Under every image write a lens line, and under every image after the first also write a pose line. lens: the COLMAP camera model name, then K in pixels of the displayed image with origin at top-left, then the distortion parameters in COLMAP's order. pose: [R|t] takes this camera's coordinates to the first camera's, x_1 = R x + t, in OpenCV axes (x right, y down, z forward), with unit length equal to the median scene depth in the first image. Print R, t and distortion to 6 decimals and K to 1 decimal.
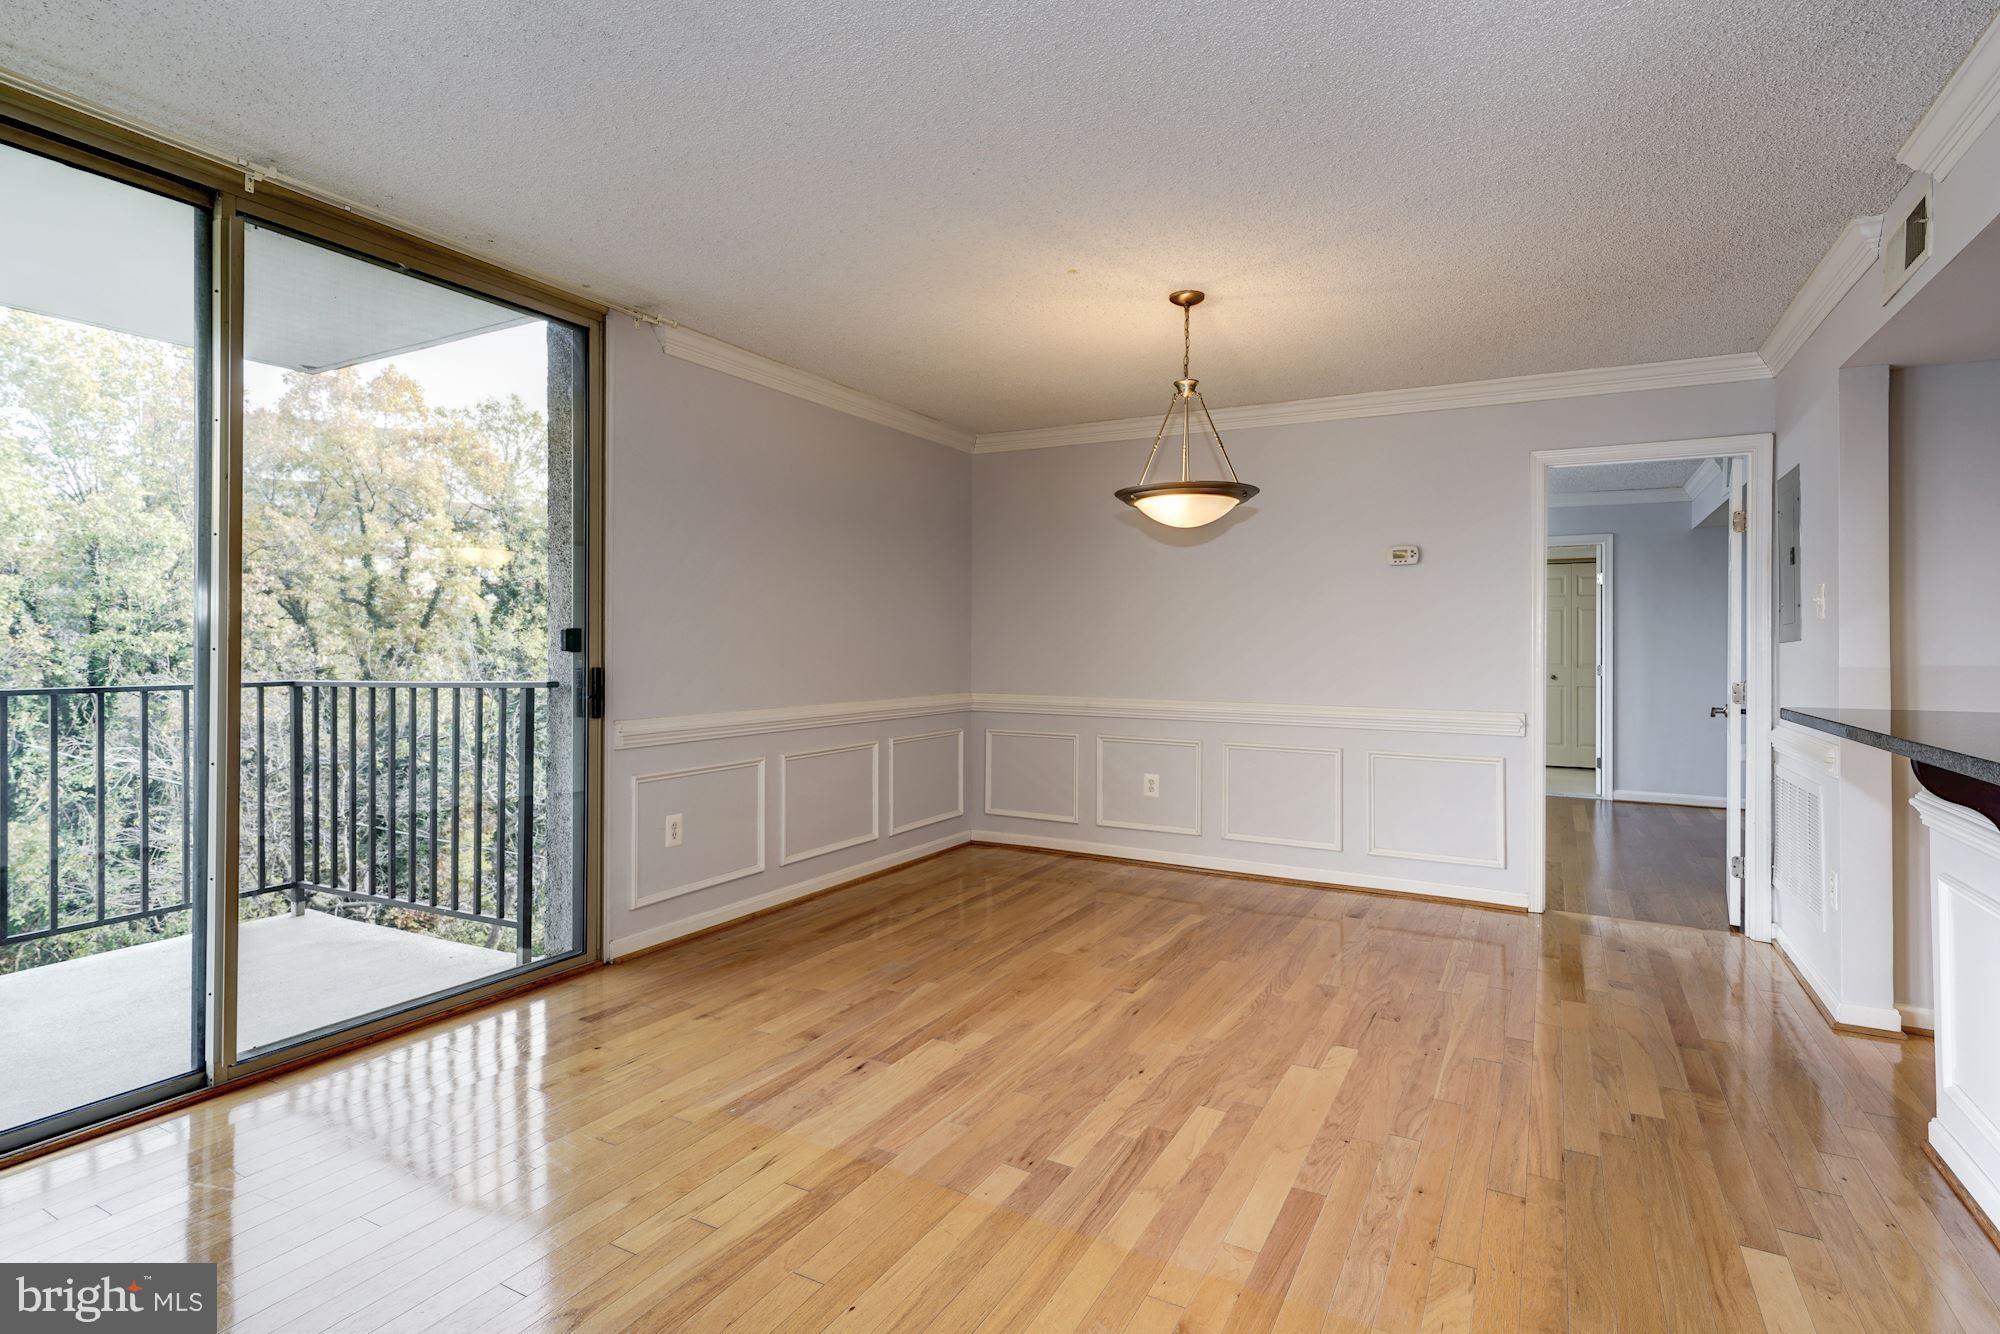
lens RADIAL K [[1015.7, 0, 997.8], [0, 1015.7, 636.1], [0, 0, 1]] dist [-0.000311, -0.000110]
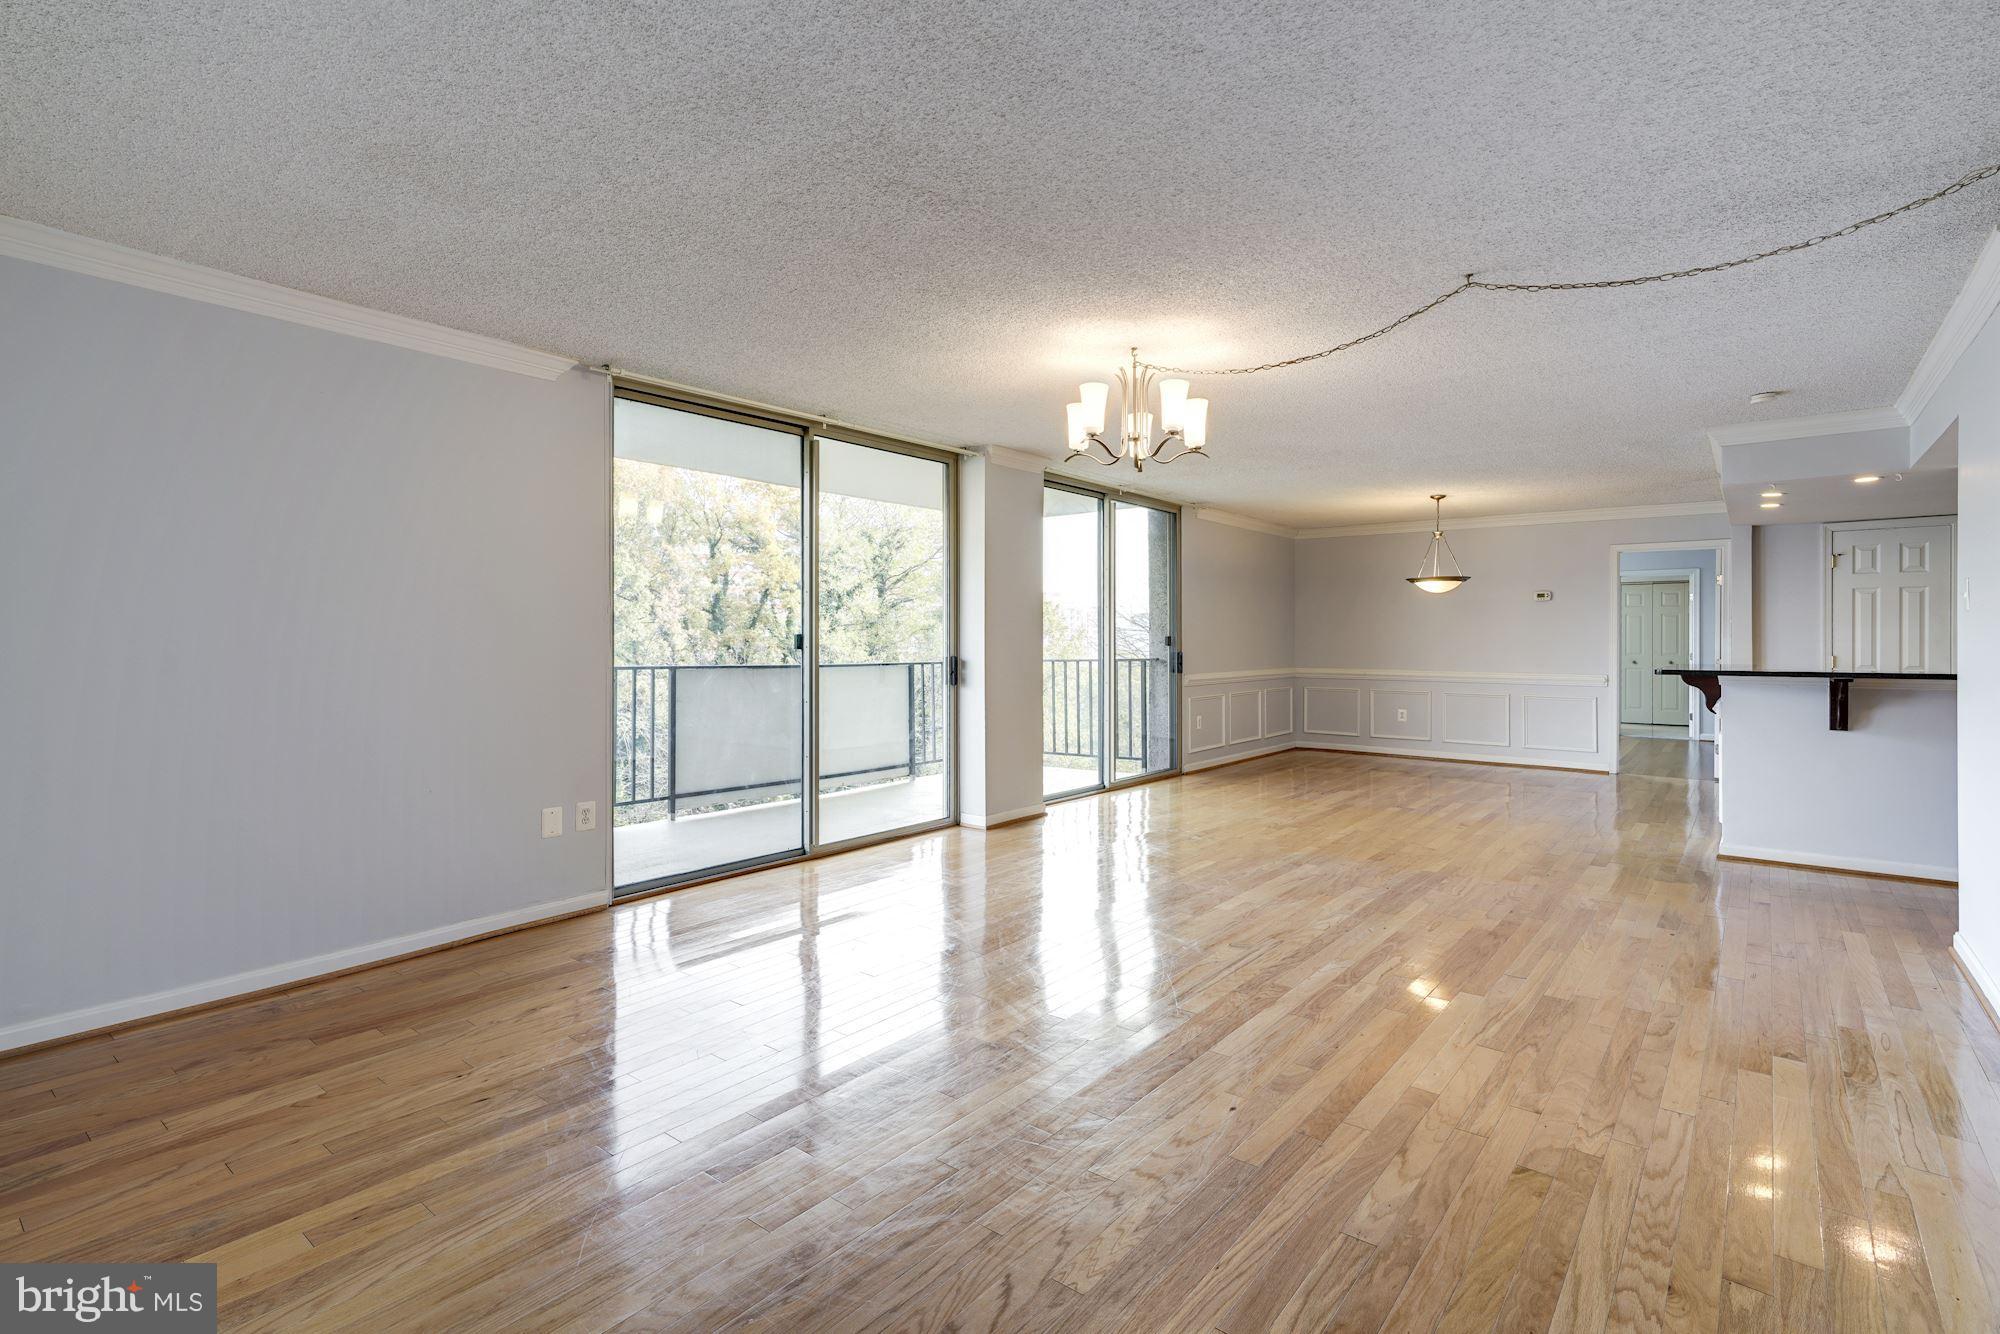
lens RADIAL K [[967.7, 0, 989.5], [0, 967.7, 637.0], [0, 0, 1]] dist [0.003875, 0.001040]
pose [[0.985421, -0.004920, -0.170063, -0.443467], [0.005721, 0.999975, 0.004218, -0.018245], [0.170038, -0.005129, 0.985424, -1.356799]]
